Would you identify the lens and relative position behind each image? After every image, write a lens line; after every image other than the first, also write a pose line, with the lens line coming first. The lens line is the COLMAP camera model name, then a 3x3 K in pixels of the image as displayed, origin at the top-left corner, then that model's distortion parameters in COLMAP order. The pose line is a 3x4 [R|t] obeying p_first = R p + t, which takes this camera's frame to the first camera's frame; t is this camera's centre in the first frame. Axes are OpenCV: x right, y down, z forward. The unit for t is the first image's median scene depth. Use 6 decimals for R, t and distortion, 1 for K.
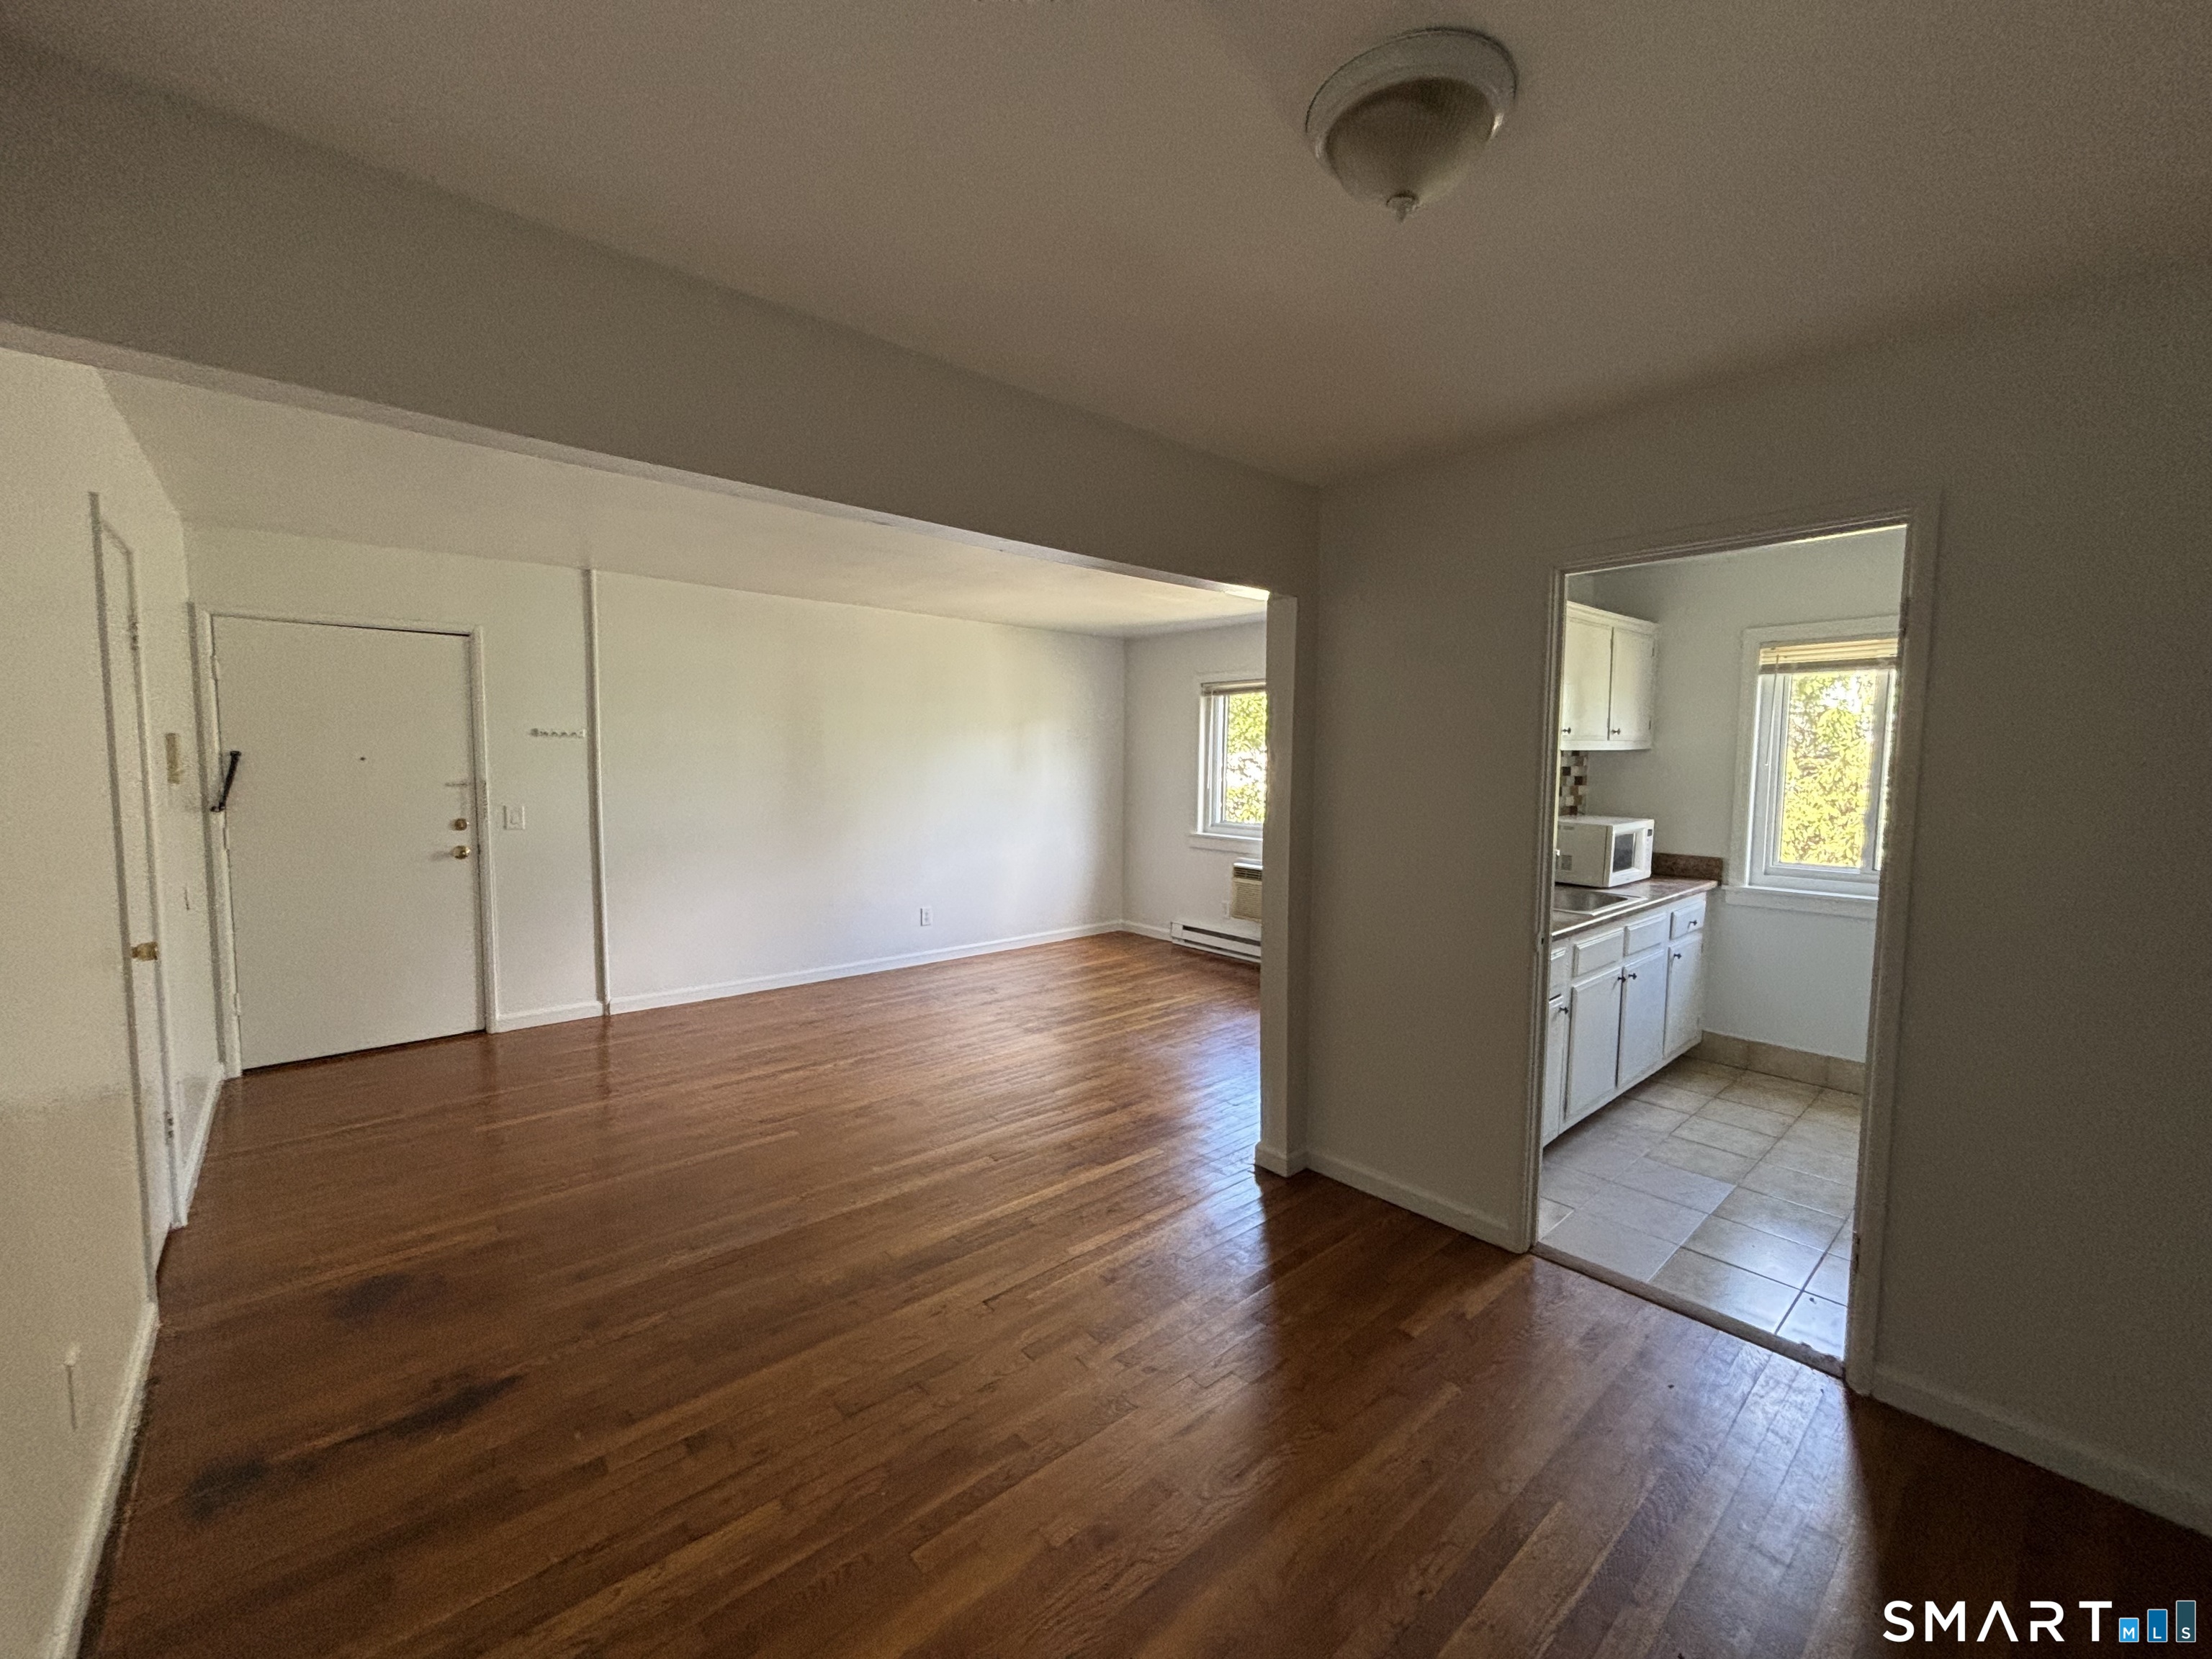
lens RADIAL K [[912.4, 0, 1109.6], [0, 912.4, 819.9], [0, 0, 1]] dist [-0.008470, -0.000051]
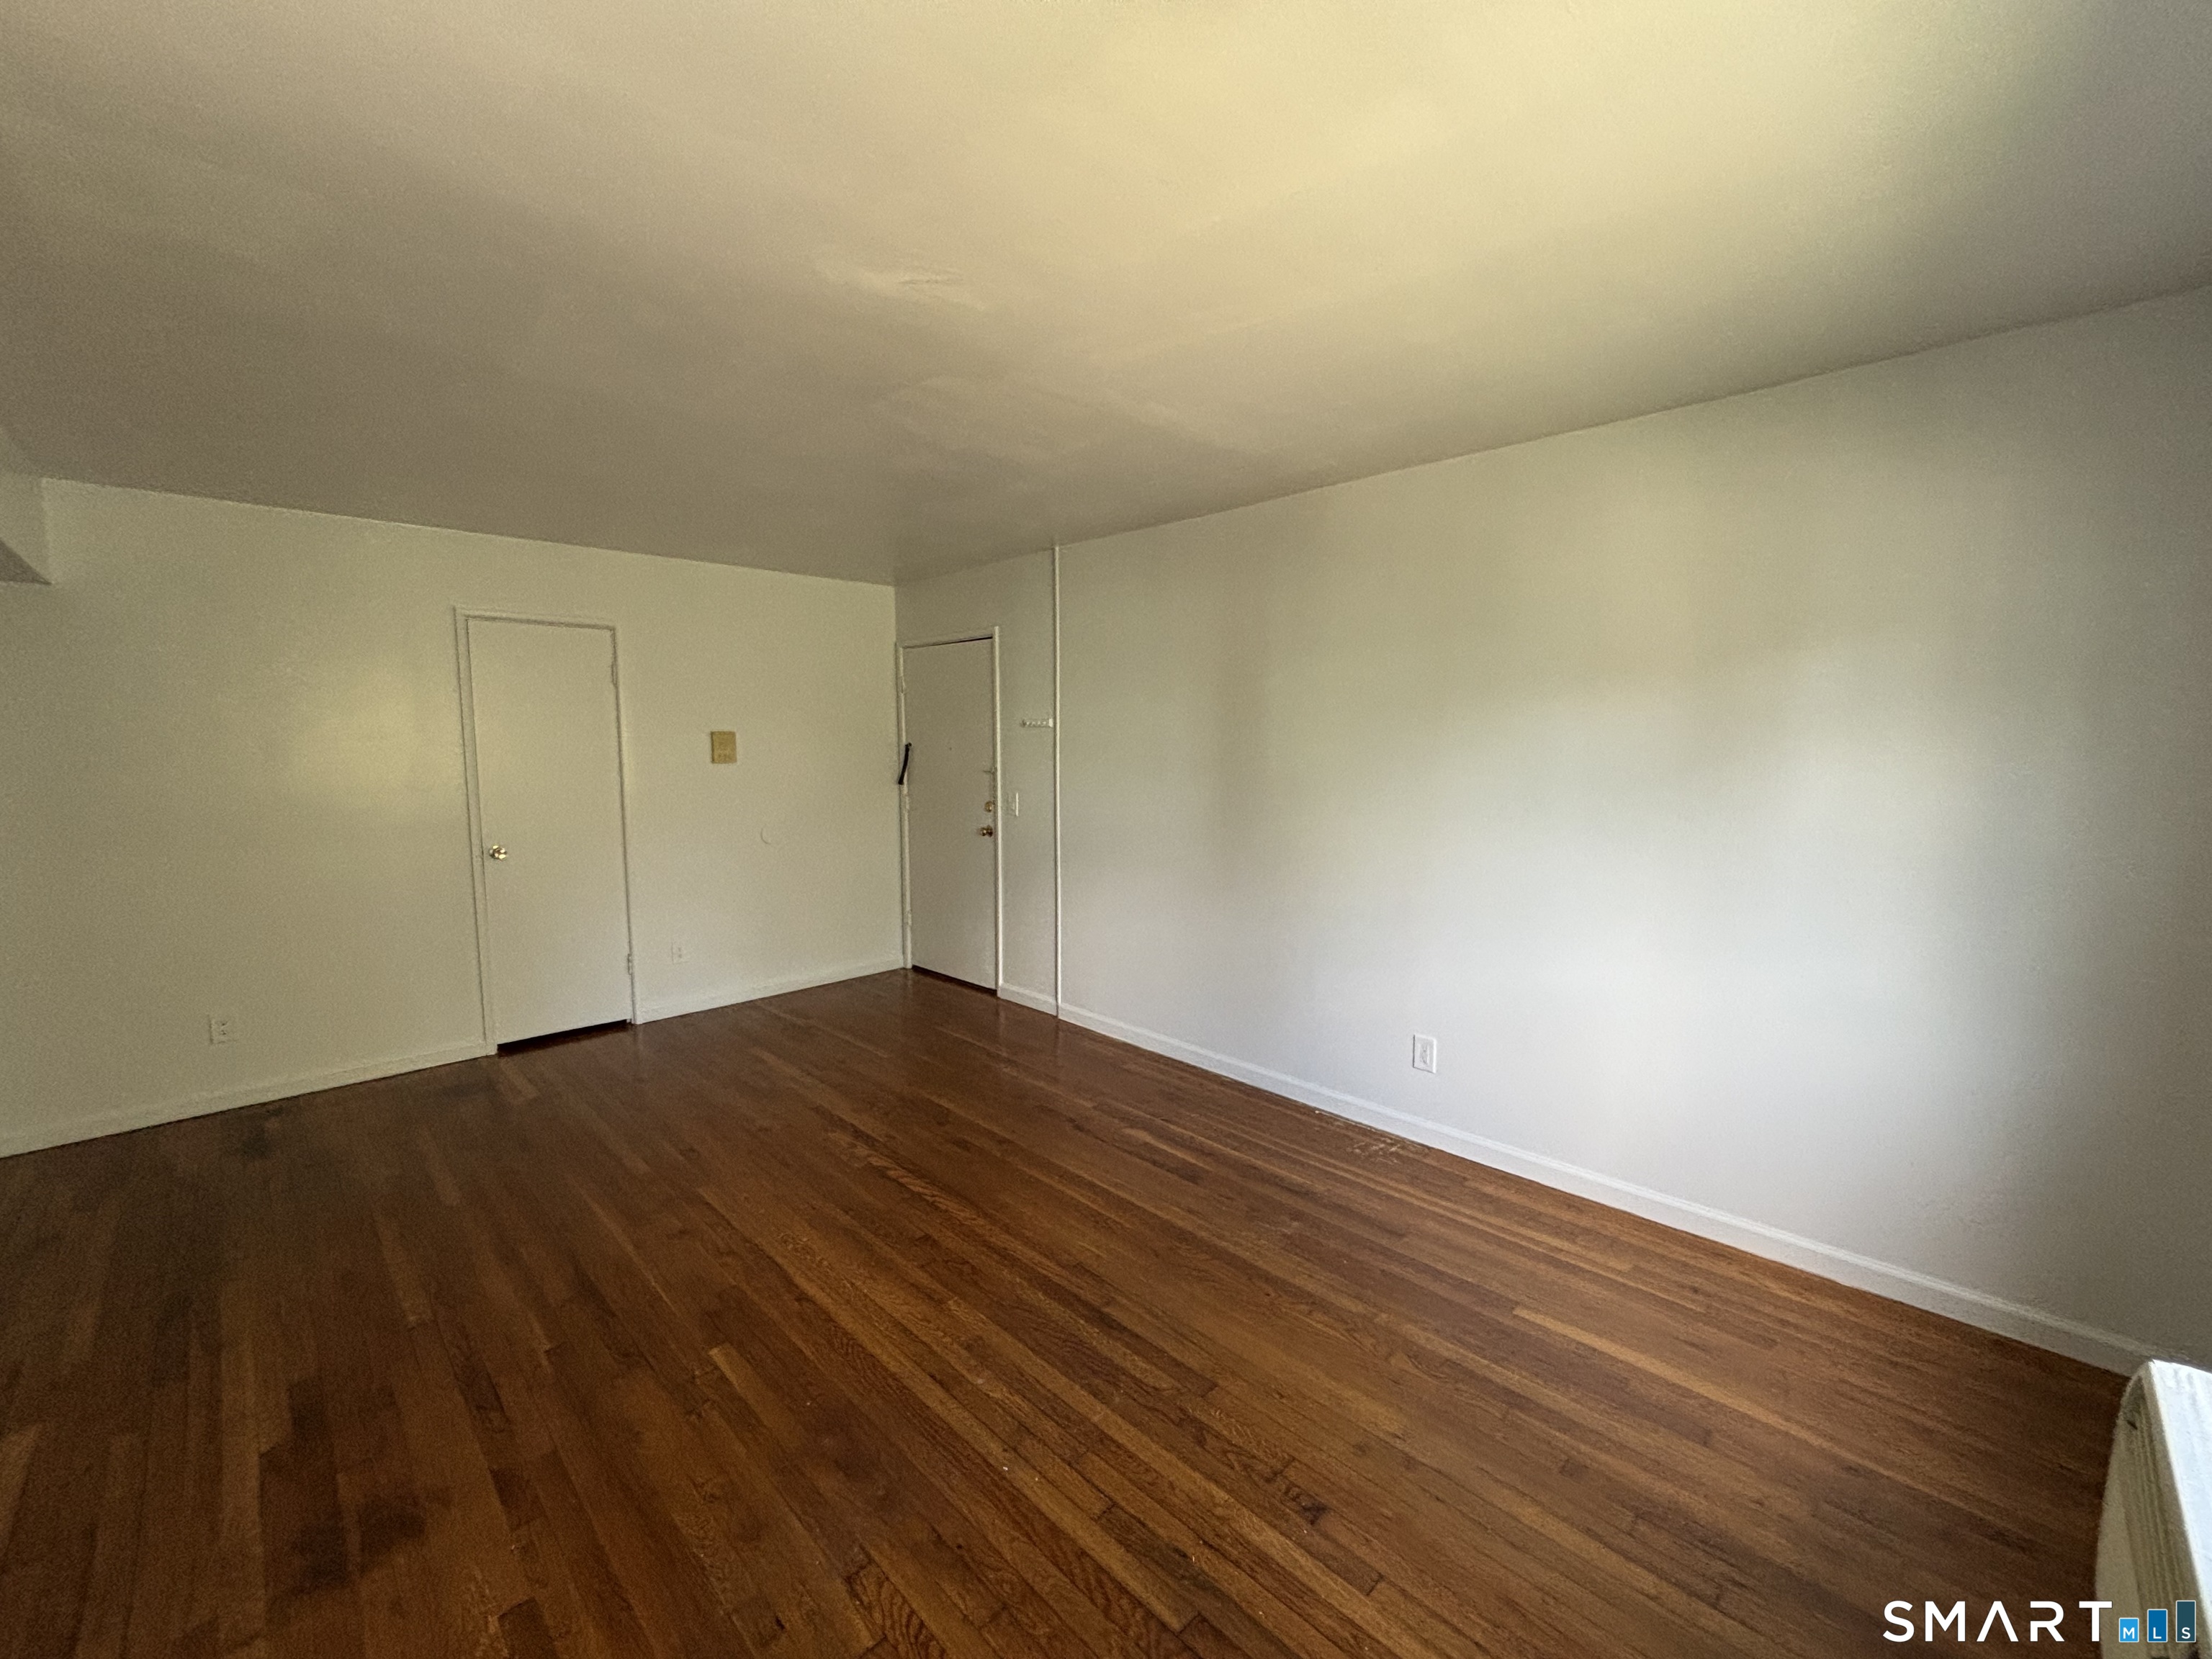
lens RADIAL K [[895.6, 0, 1101.7], [0, 895.6, 822.7], [0, 0, 1]] dist [-0.003144, -0.000235]
pose [[0.043392, 0.083049, -0.995600, 0.410016], [-0.067354, 0.994515, 0.080023, -0.075363], [0.996785, 0.063586, 0.048748, 1.106434]]
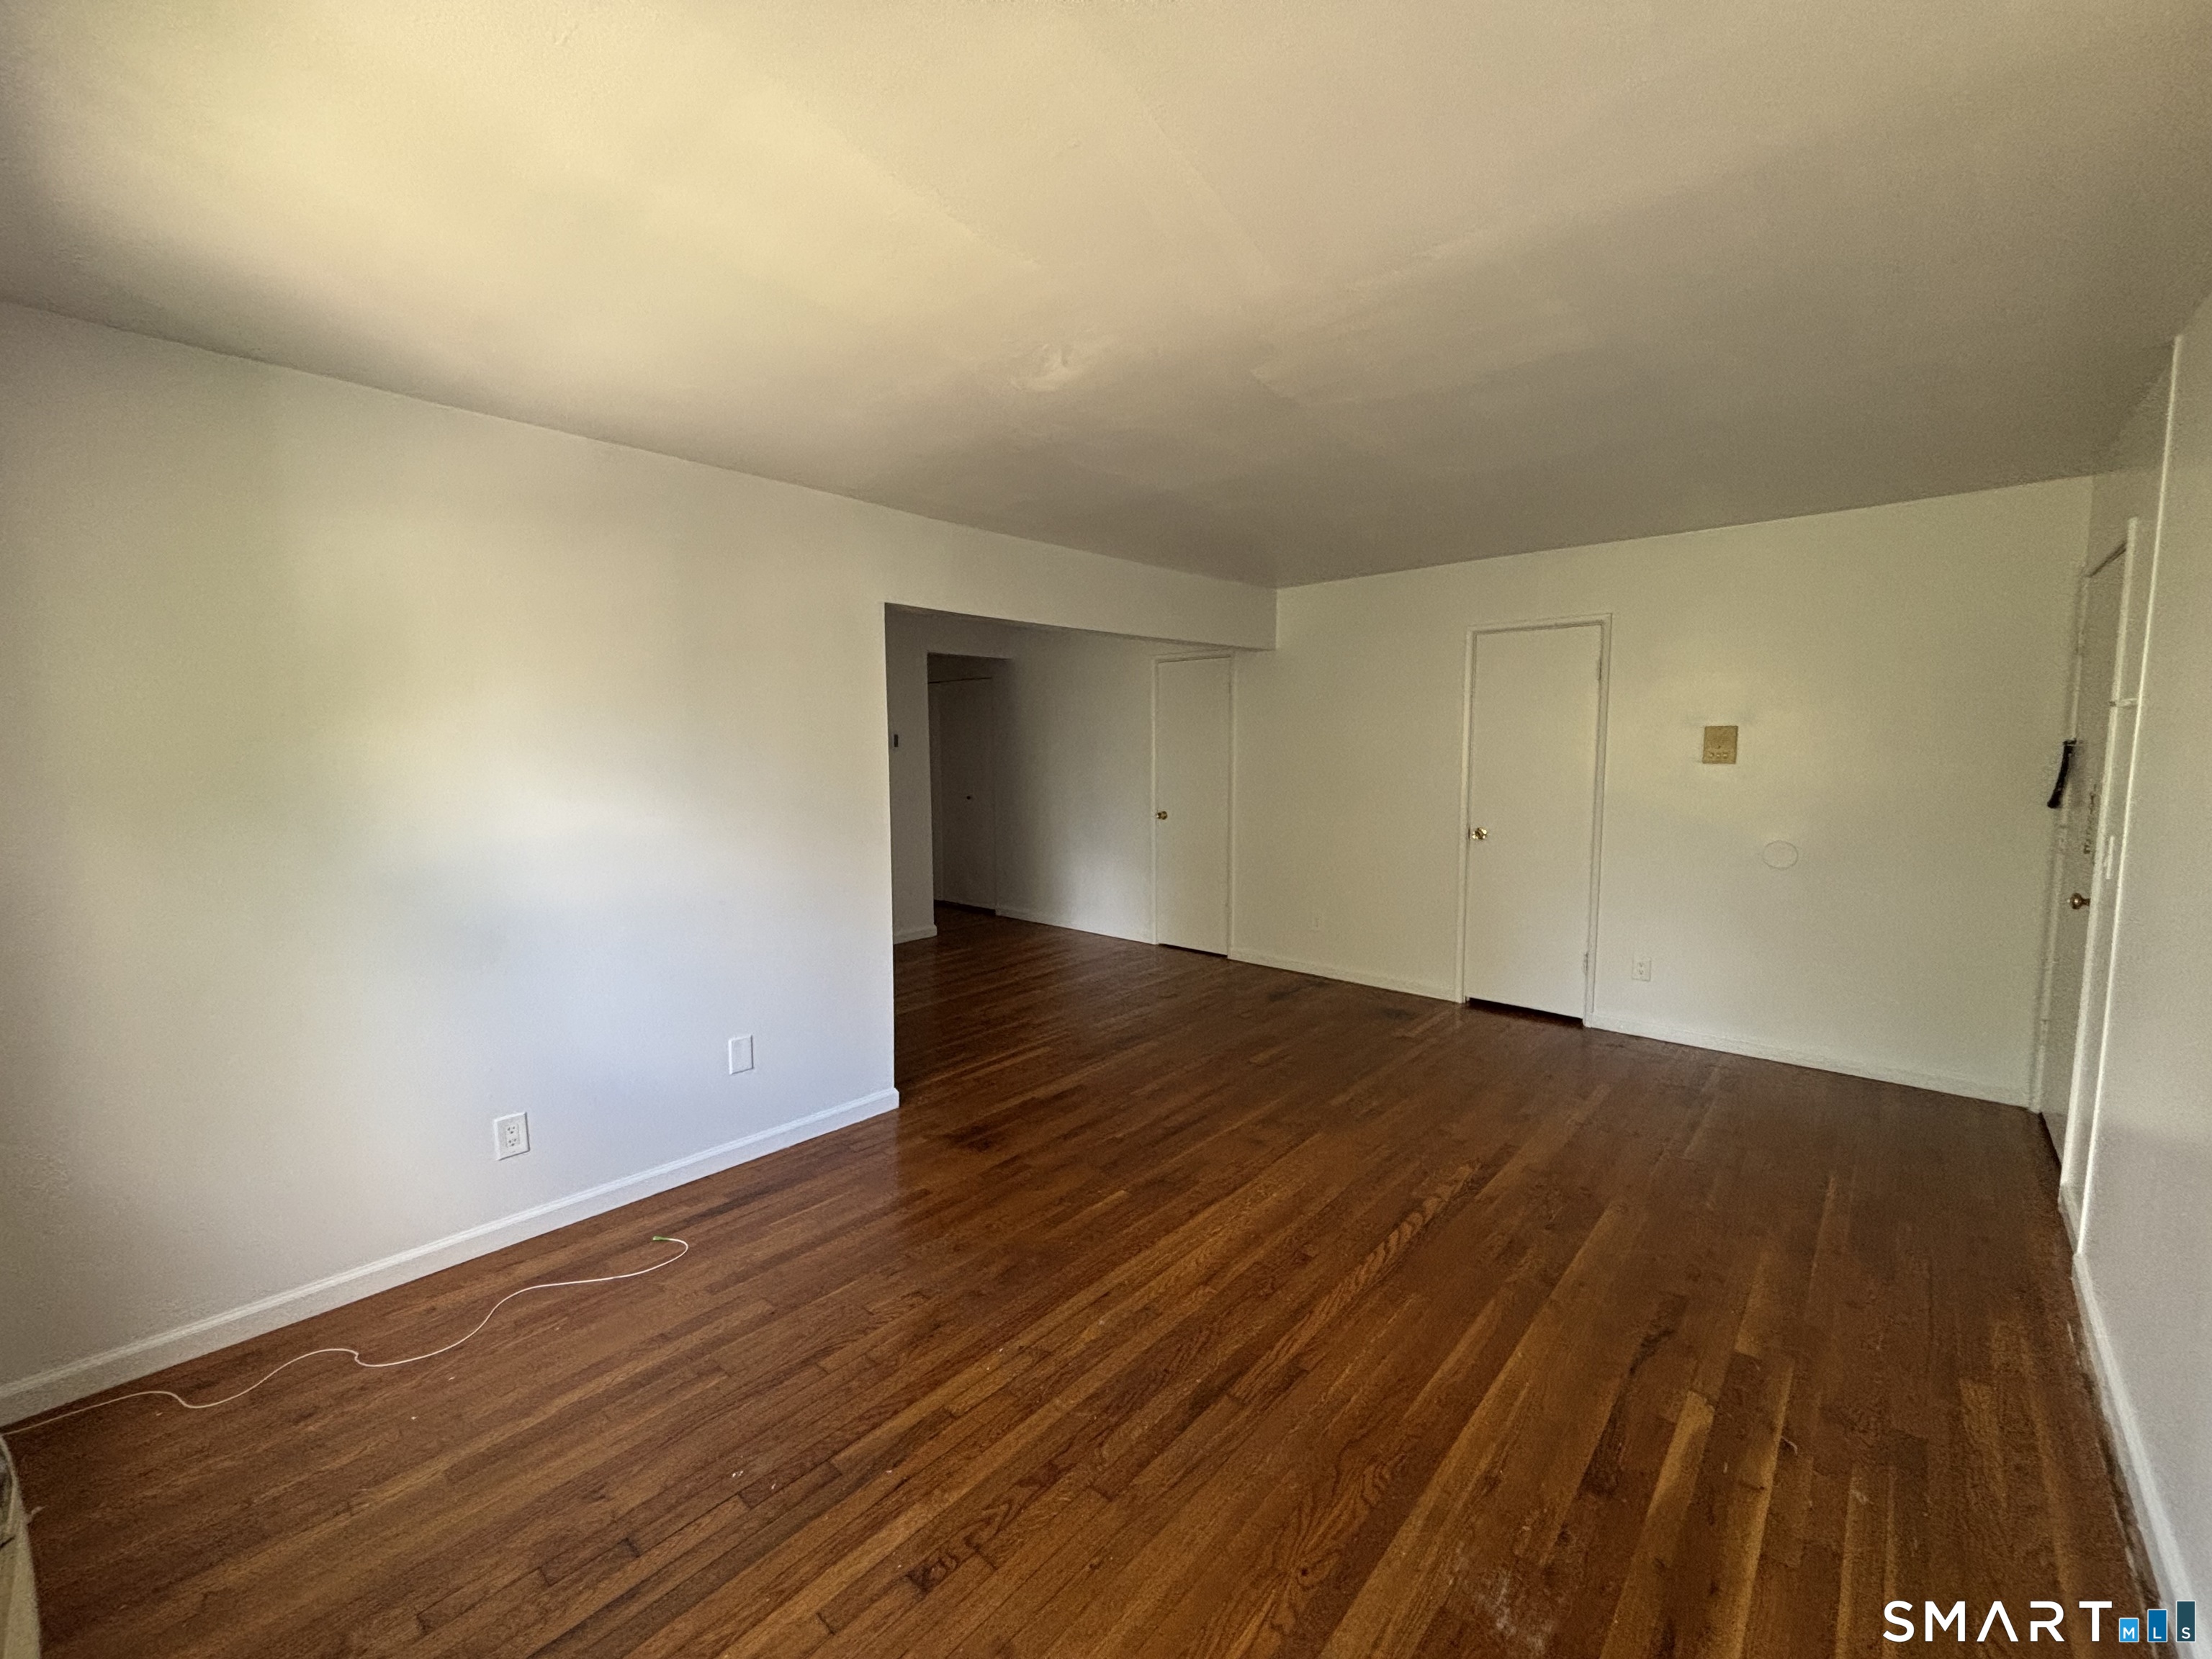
lens RADIAL K [[895.6, 0, 1101.7], [0, 895.6, 822.7], [0, 0, 1]] dist [-0.003144, -0.000235]
pose [[-0.994645, 0.006504, -0.103146, 0.017788], [-0.010304, 0.986805, 0.161584, -0.111349], [0.102836, 0.161781, -0.981454, 1.544780]]
